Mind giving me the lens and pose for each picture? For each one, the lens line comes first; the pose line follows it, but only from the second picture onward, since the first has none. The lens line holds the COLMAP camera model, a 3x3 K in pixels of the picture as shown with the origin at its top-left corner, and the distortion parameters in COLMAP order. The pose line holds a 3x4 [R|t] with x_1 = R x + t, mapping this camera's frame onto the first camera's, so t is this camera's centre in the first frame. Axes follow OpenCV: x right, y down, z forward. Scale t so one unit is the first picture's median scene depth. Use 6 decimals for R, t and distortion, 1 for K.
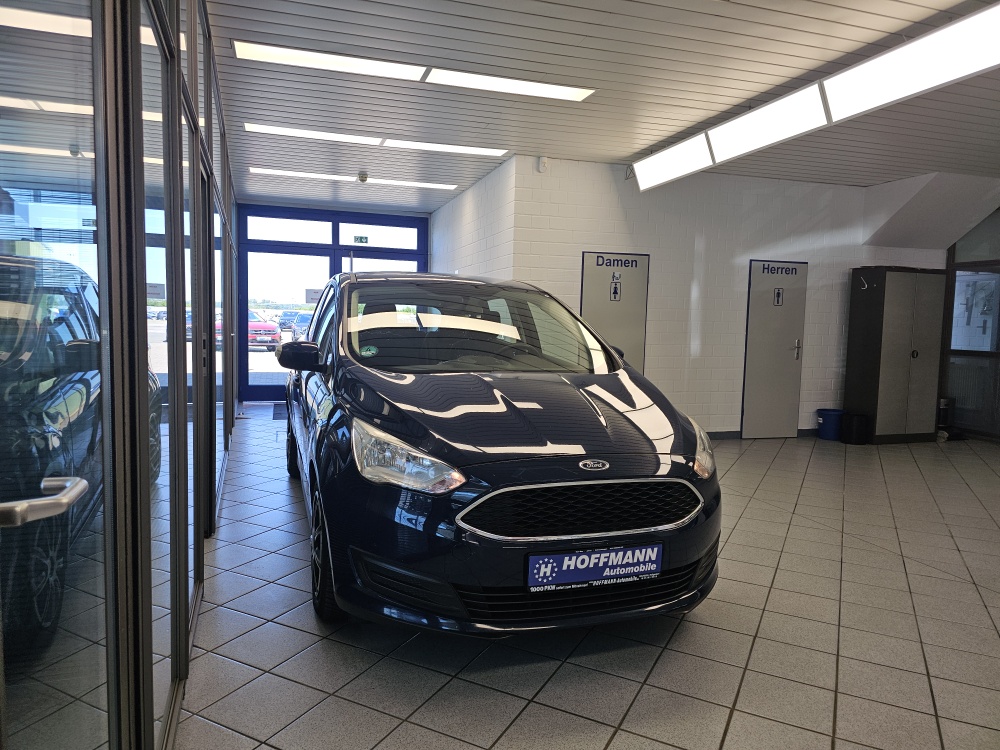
lens RADIAL K [[675.5, 0, 491.5], [0, 675.5, 378.3], [0, 0, 1]] dist [0.053918, -0.057539]
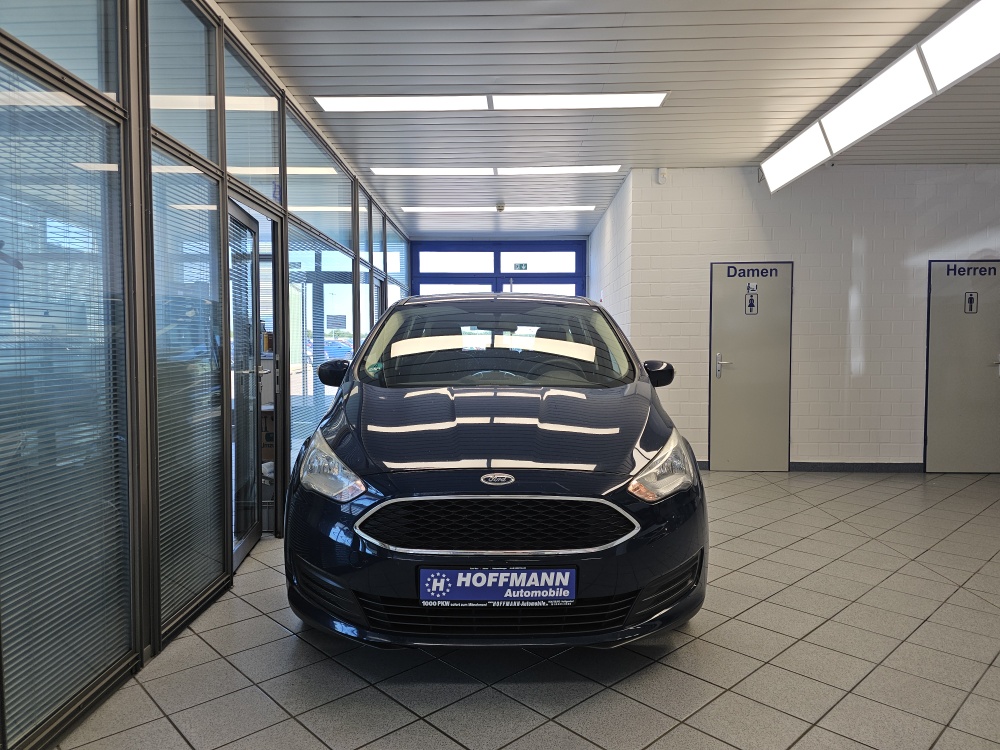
lens RADIAL K [[675.5, 0, 499.0], [0, 675.5, 375.3], [0, 0, 1]] dist [0.053918, -0.057539]
pose [[0.947248, -0.010384, -0.320335, 0.249327], [-0.003188, 0.999120, -0.041814, 0.011112], [0.320487, 0.040630, 0.946381, 0.046005]]
